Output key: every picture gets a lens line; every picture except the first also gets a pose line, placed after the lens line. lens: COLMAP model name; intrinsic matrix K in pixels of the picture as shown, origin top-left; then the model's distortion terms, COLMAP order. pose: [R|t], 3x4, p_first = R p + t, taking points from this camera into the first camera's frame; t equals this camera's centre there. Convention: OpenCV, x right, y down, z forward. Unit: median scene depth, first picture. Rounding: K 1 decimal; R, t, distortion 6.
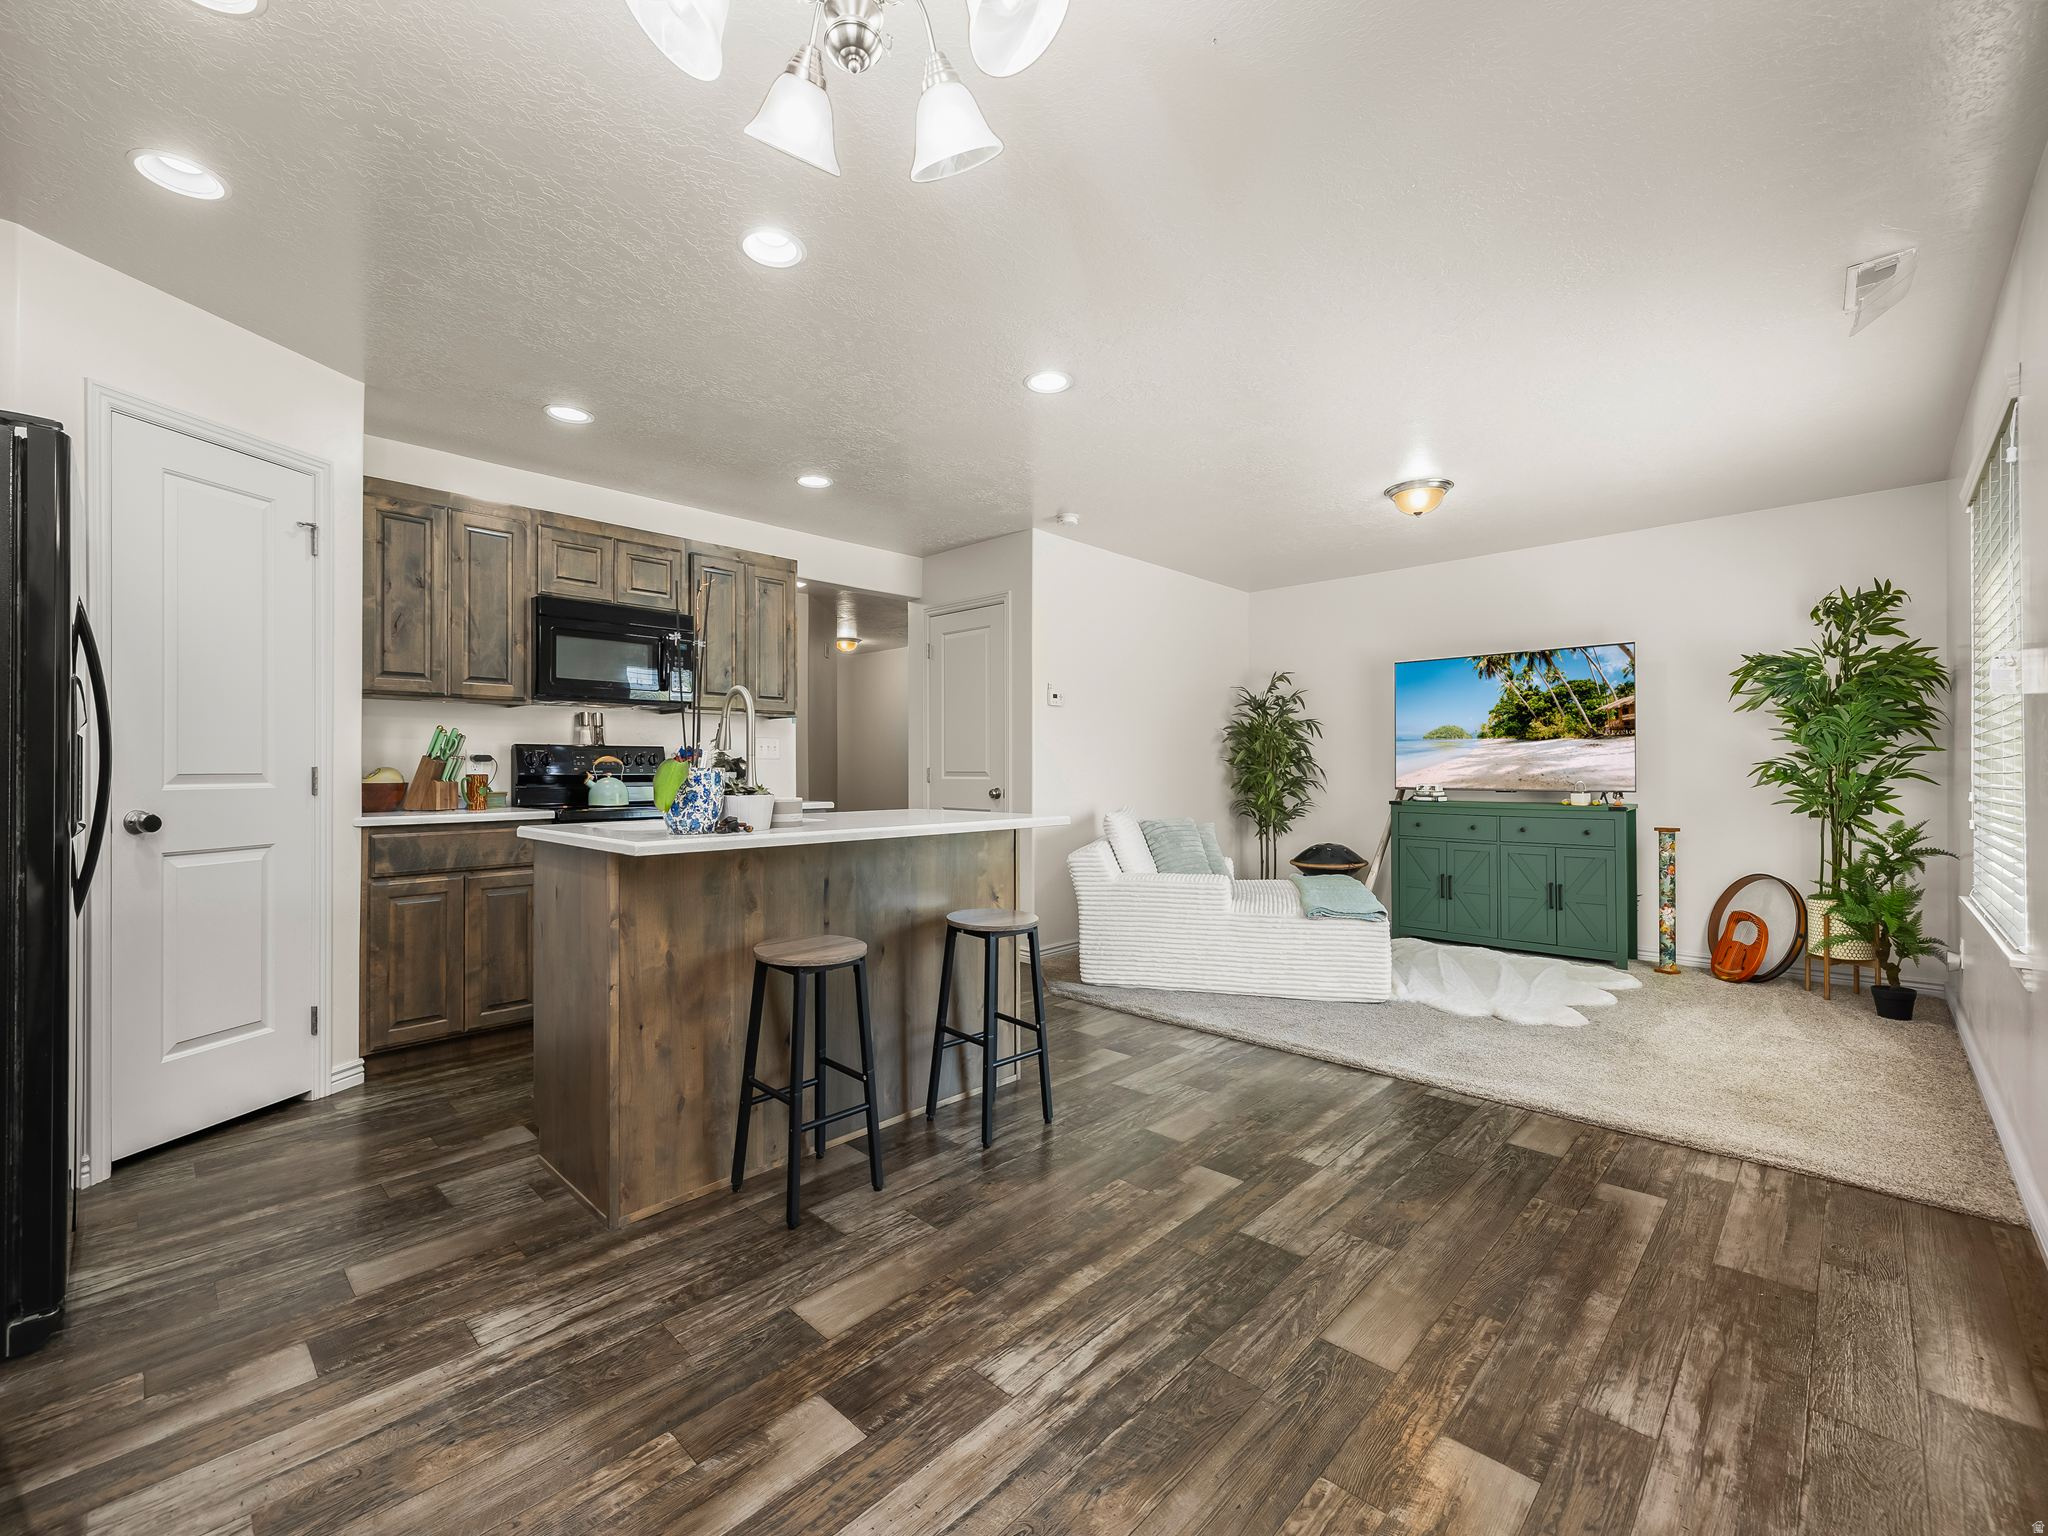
lens RADIAL K [[862.0, 0, 1012.2], [0, 862.0, 766.3], [0, 0, 1]] dist [-0.001982, 0.000551]
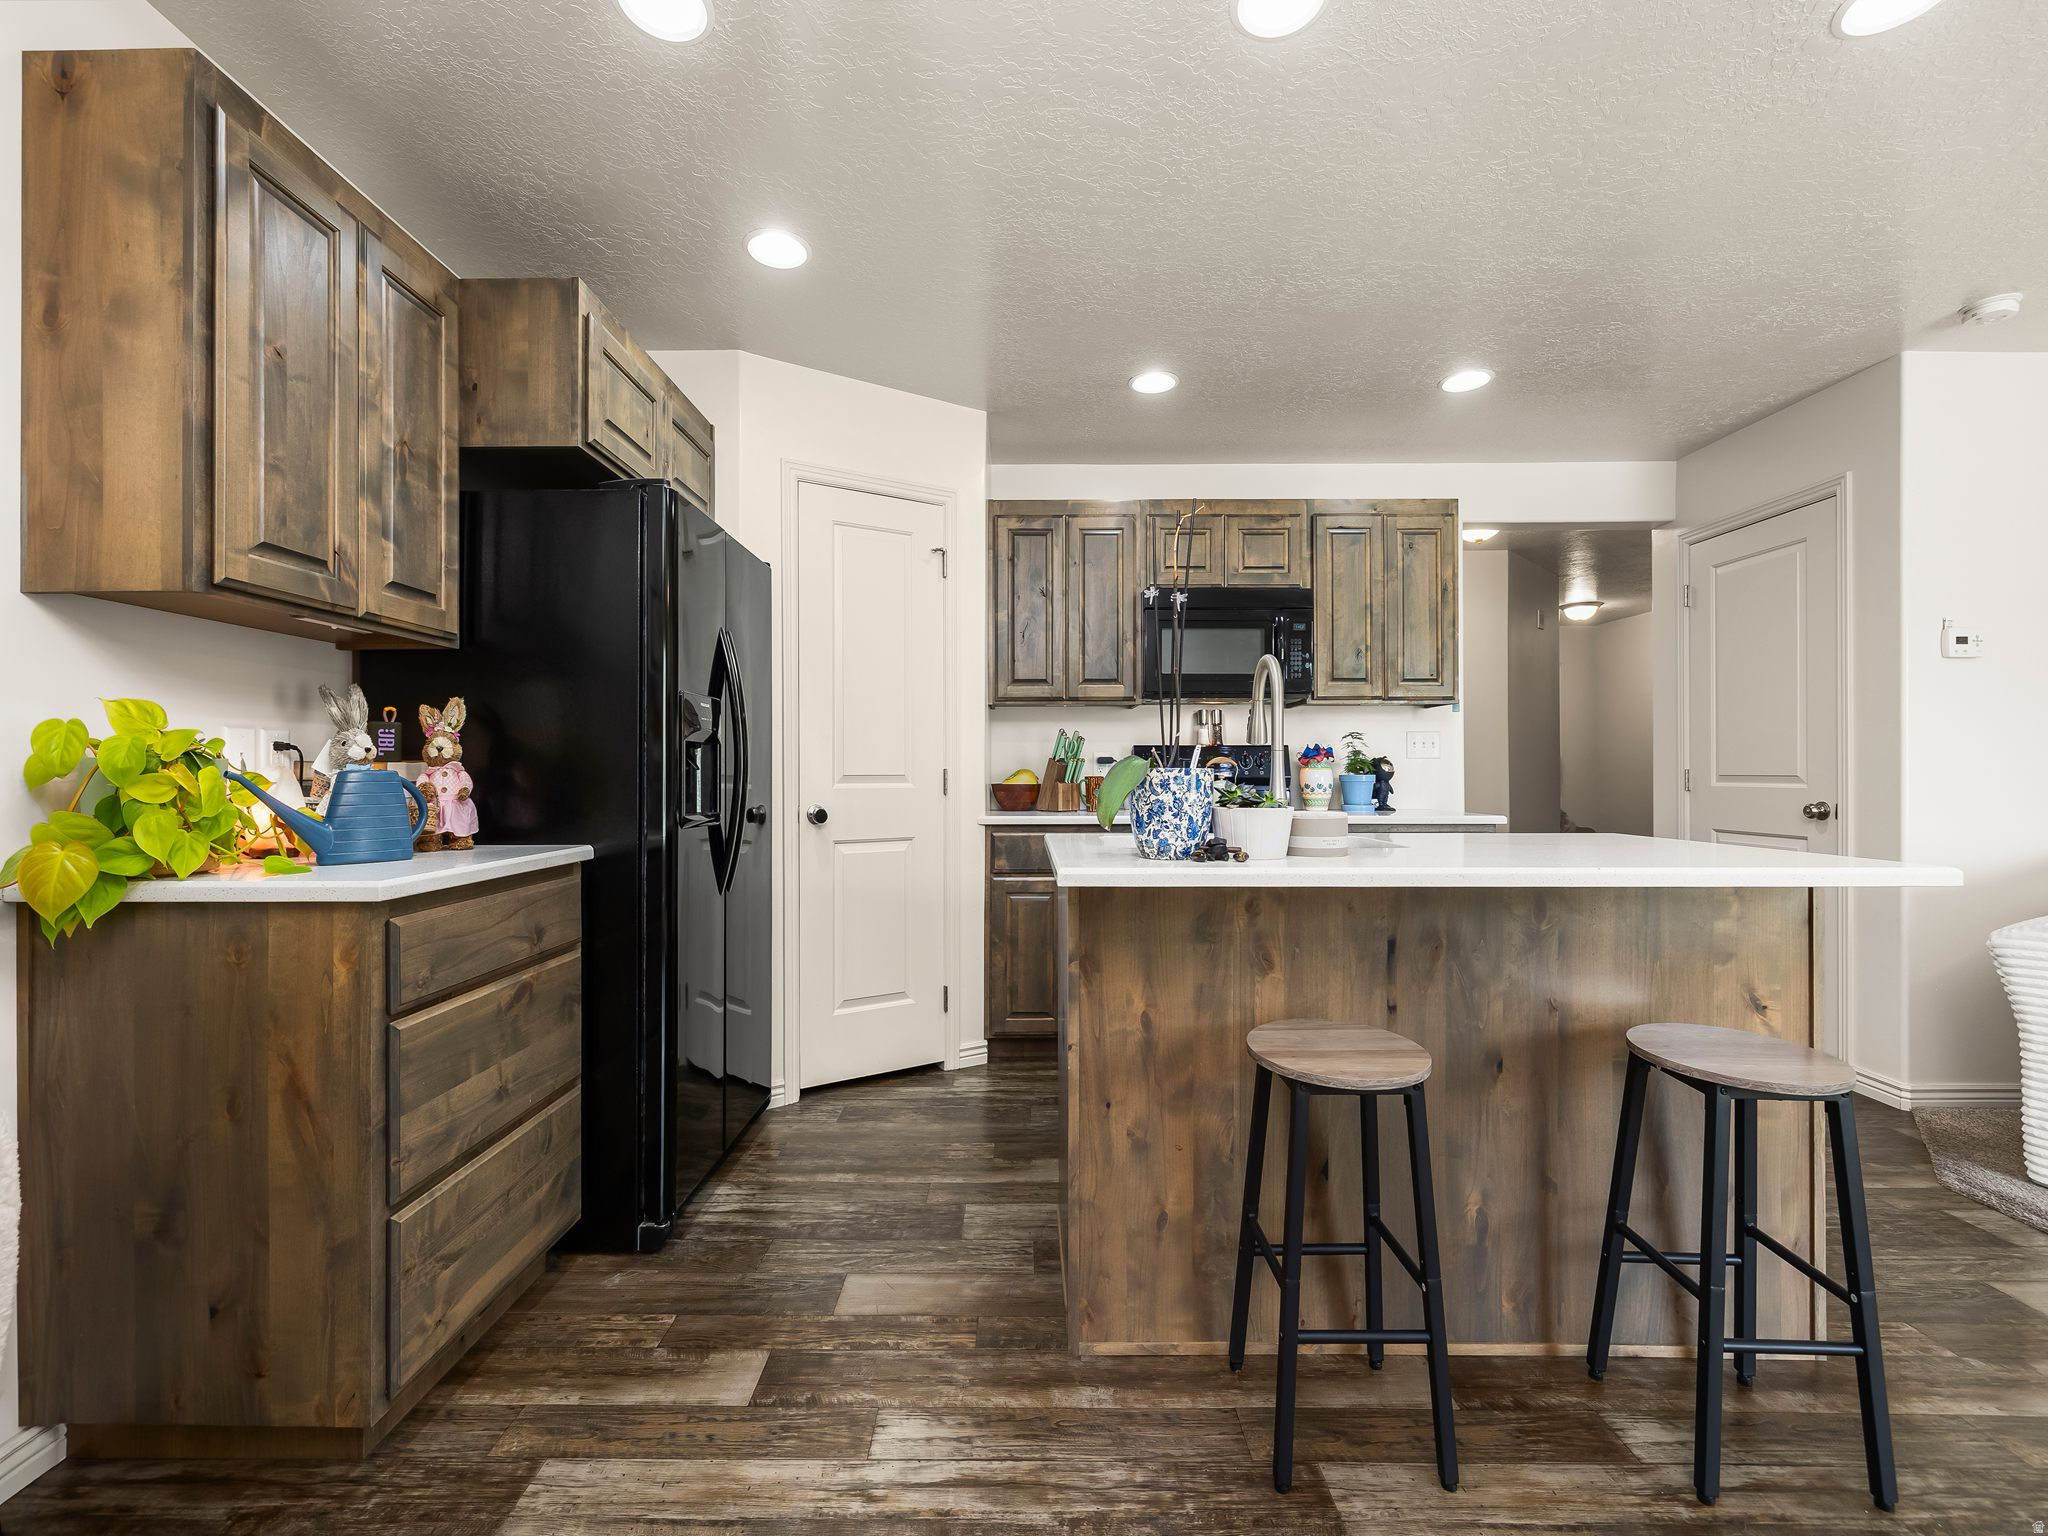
lens RADIAL K [[862.8, 0, 1014.6], [0, 862.8, 770.3], [0, 0, 1]] dist [0.000070, -0.000432]
pose [[0.691638, -0.001358, -0.722243, 0.038111], [0.002242, 0.999997, 0.000267, 0.001626], [0.722241, -0.001804, 0.691639, 0.225280]]
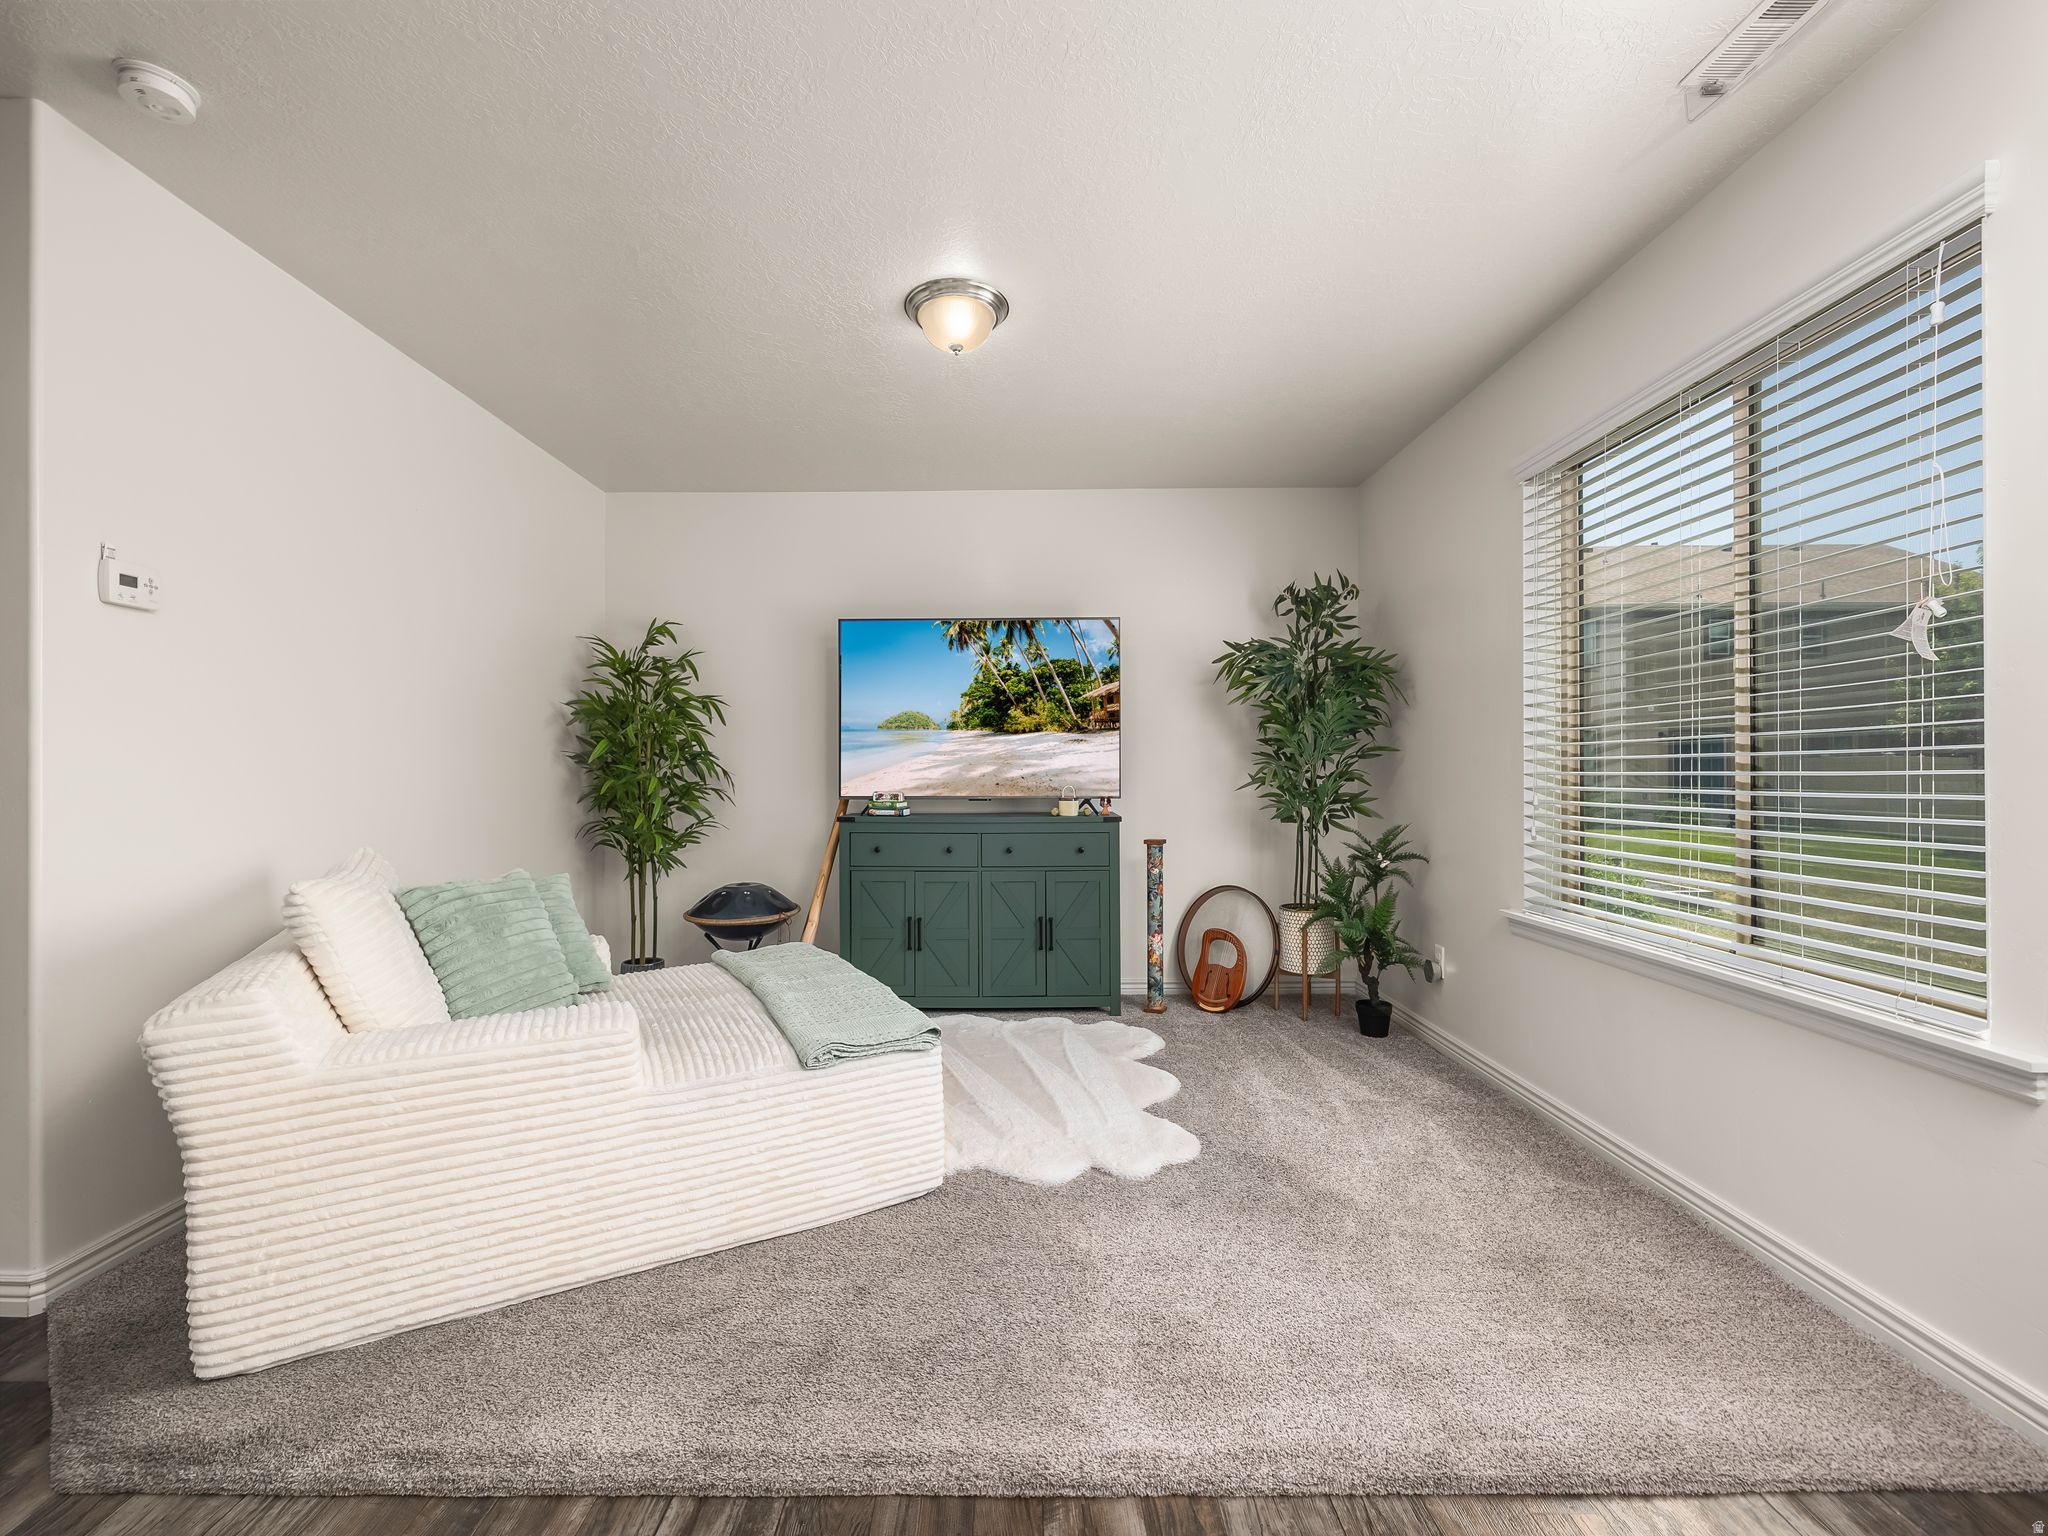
lens RADIAL K [[862.8, 0, 1014.6], [0, 862.8, 770.3], [0, 0, 1]] dist [0.000070, -0.000432]
pose [[0.717277, -0.000282, 0.696788, 0.086905], [-0.000710, 0.999999, 0.001136, 0.002917], [-0.696788, -0.001309, 0.717276, 0.598515]]
